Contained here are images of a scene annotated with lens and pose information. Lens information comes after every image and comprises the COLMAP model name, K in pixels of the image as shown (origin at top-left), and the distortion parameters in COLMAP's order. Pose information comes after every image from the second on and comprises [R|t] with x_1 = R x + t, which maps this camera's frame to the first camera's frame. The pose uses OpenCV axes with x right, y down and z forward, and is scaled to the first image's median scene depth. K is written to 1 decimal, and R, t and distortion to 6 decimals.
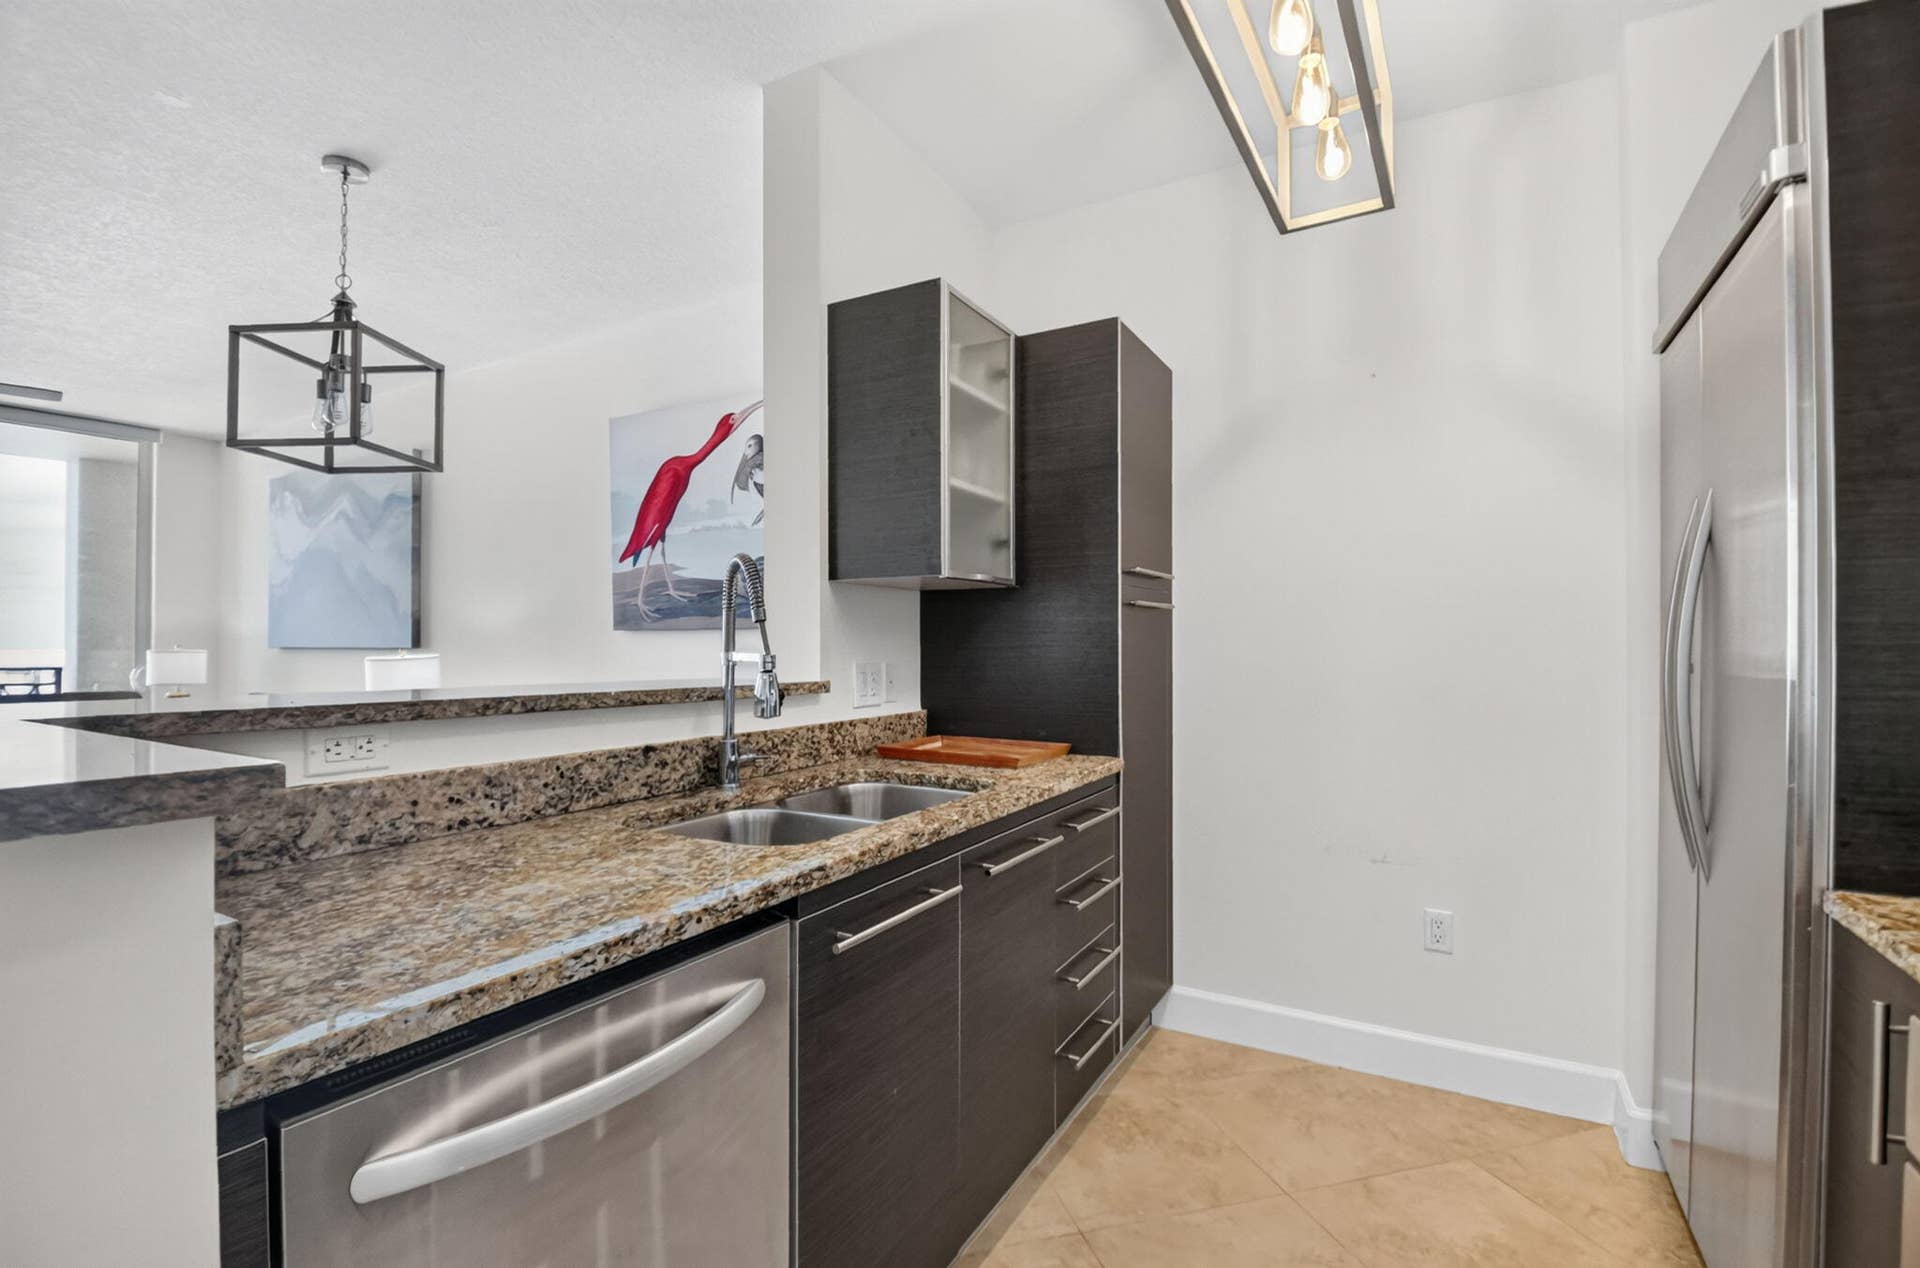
lens RADIAL K [[865.4, 0, 958.1], [0, 865.4, 650.2], [0, 0, 1]] dist [0.012422, -0.027875]
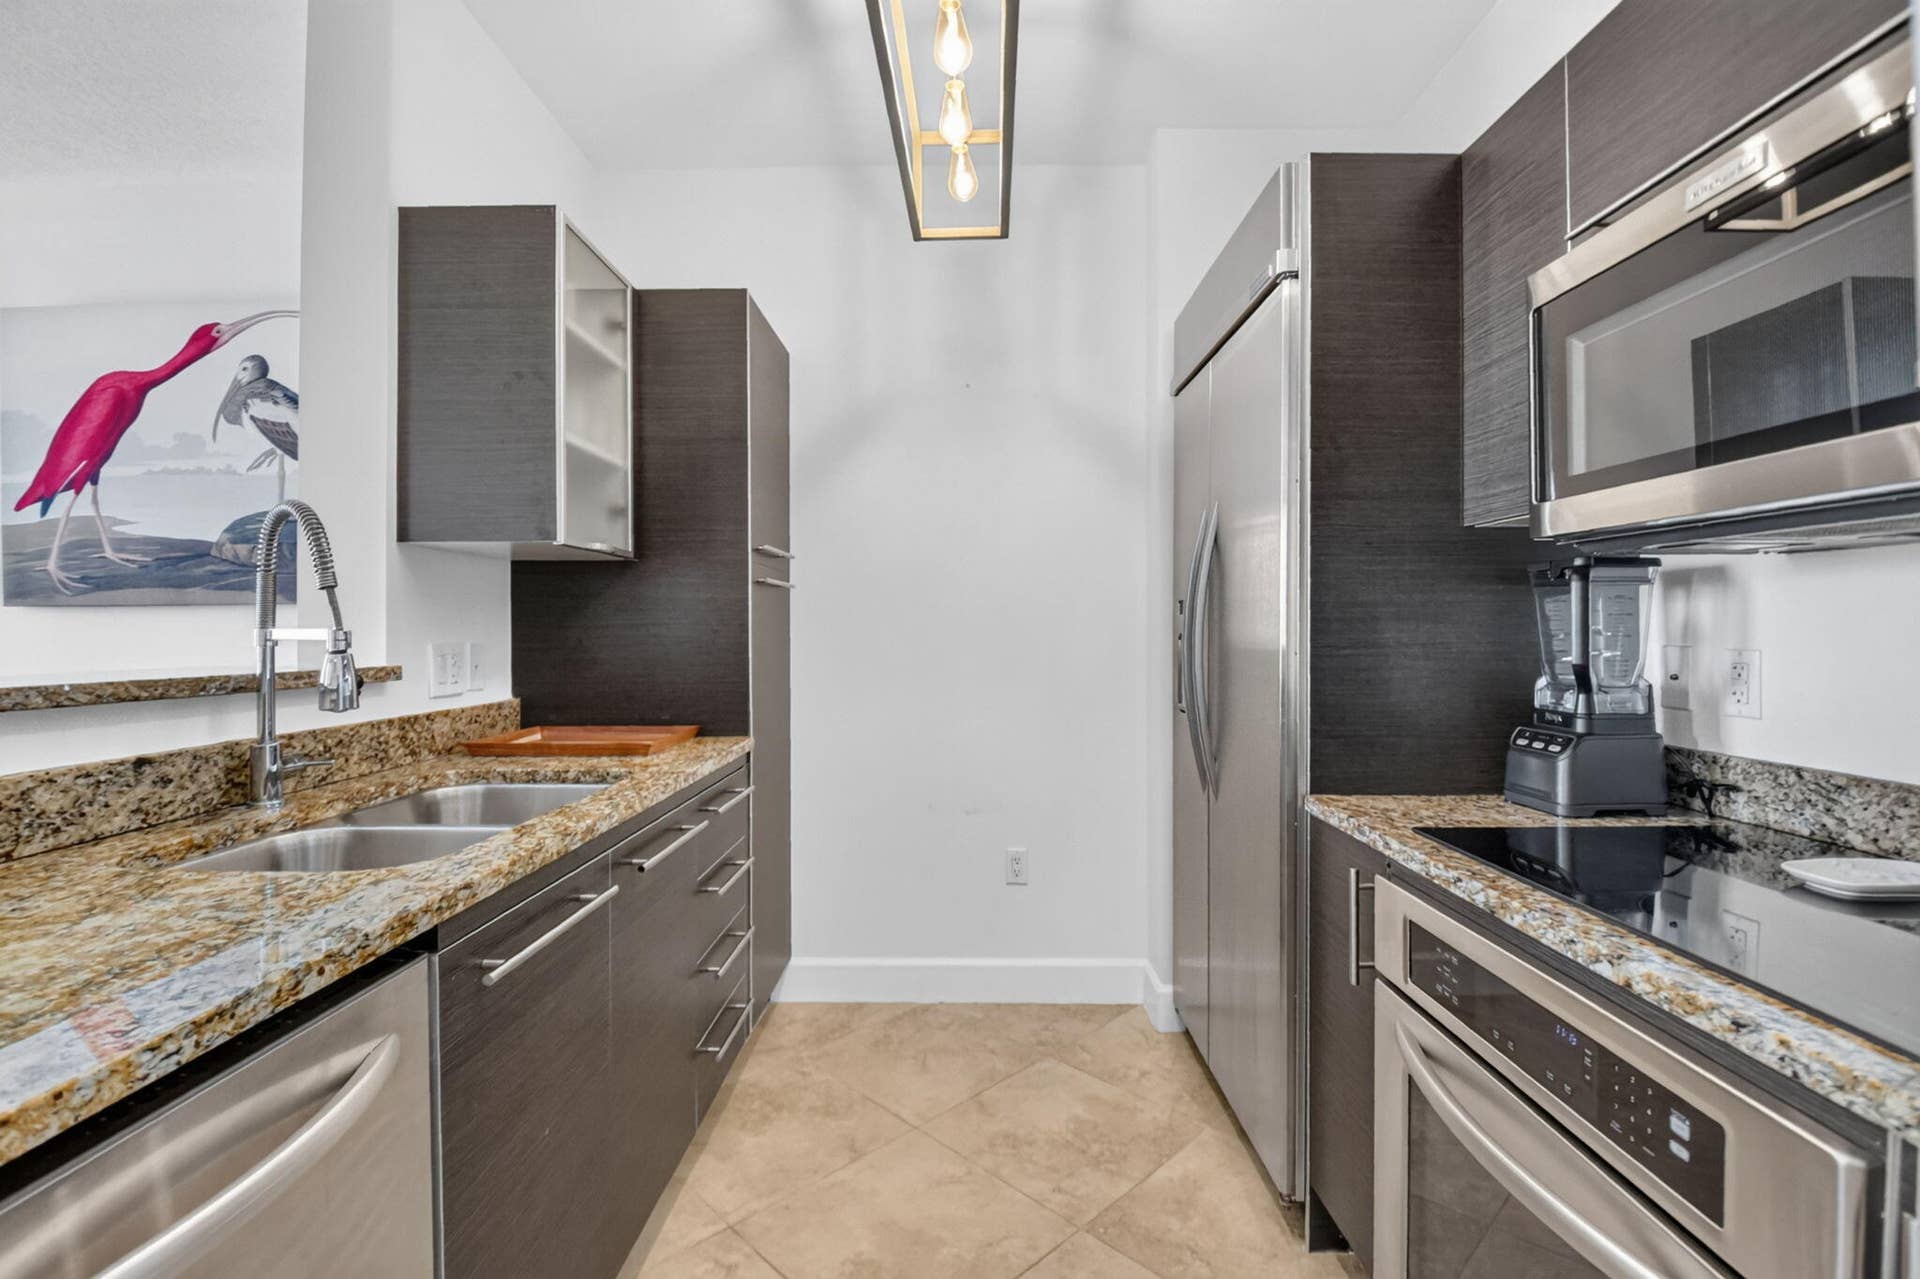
lens RADIAL K [[856.4, 0, 960.0], [0, 856.4, 639.5], [0, 0, 1]] dist [0.001394, -0.018600]
pose [[0.868821, -0.008442, 0.495054, -0.096063], [0.006715, 0.999964, 0.005267, 0.010606], [-0.495080, -0.001252, 0.868846, 0.039595]]
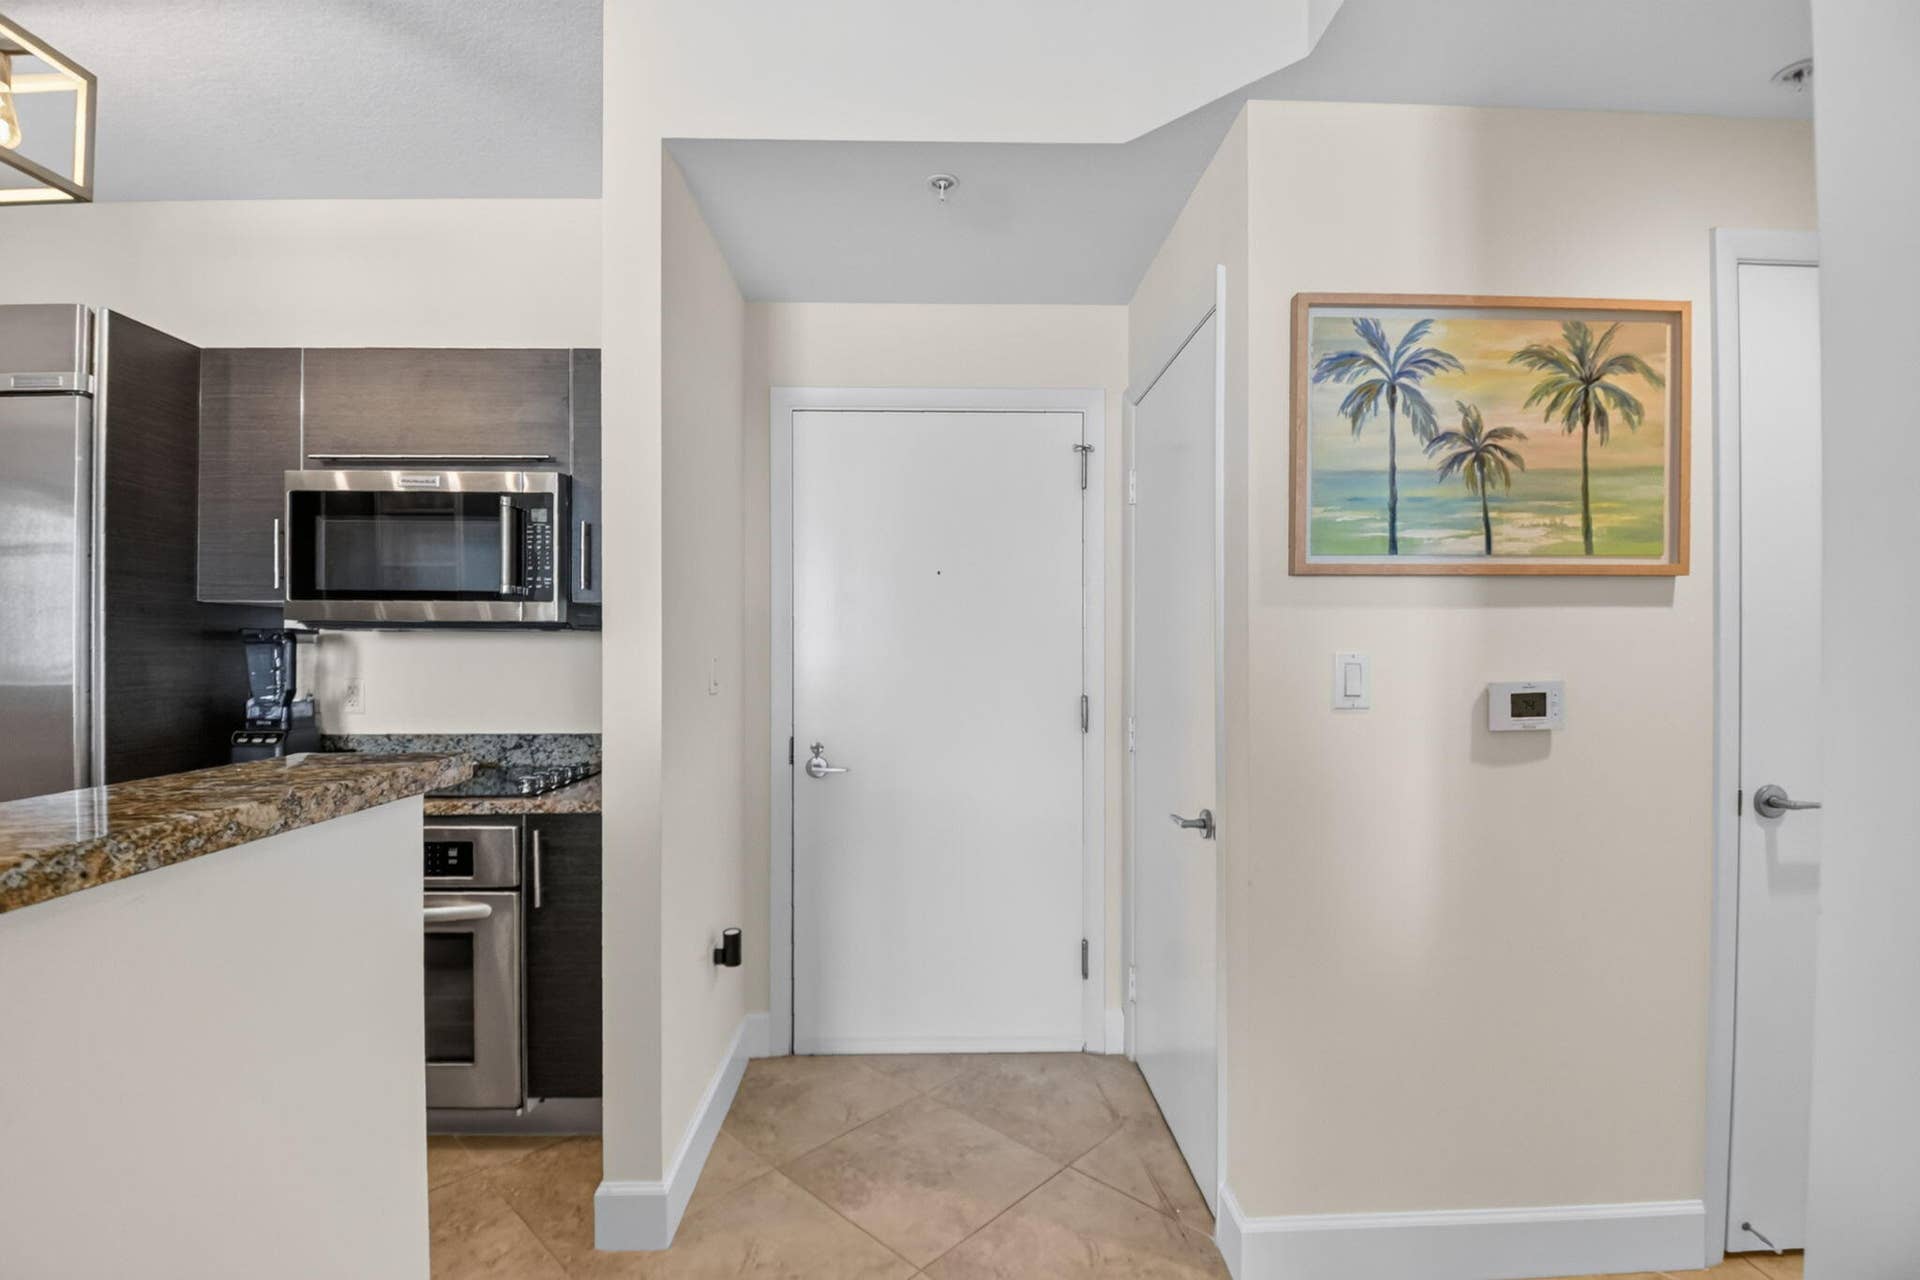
lens RADIAL K [[856.4, 0, 960.0], [0, 856.4, 640.0], [0, 0, 1]] dist [0.001394, -0.018600]
pose [[-0.530478, 0.004665, 0.847686, -0.809109], [0.000892, 0.999987, -0.004945, -0.024503], [-0.847698, -0.001867, -0.530476, 0.218357]]
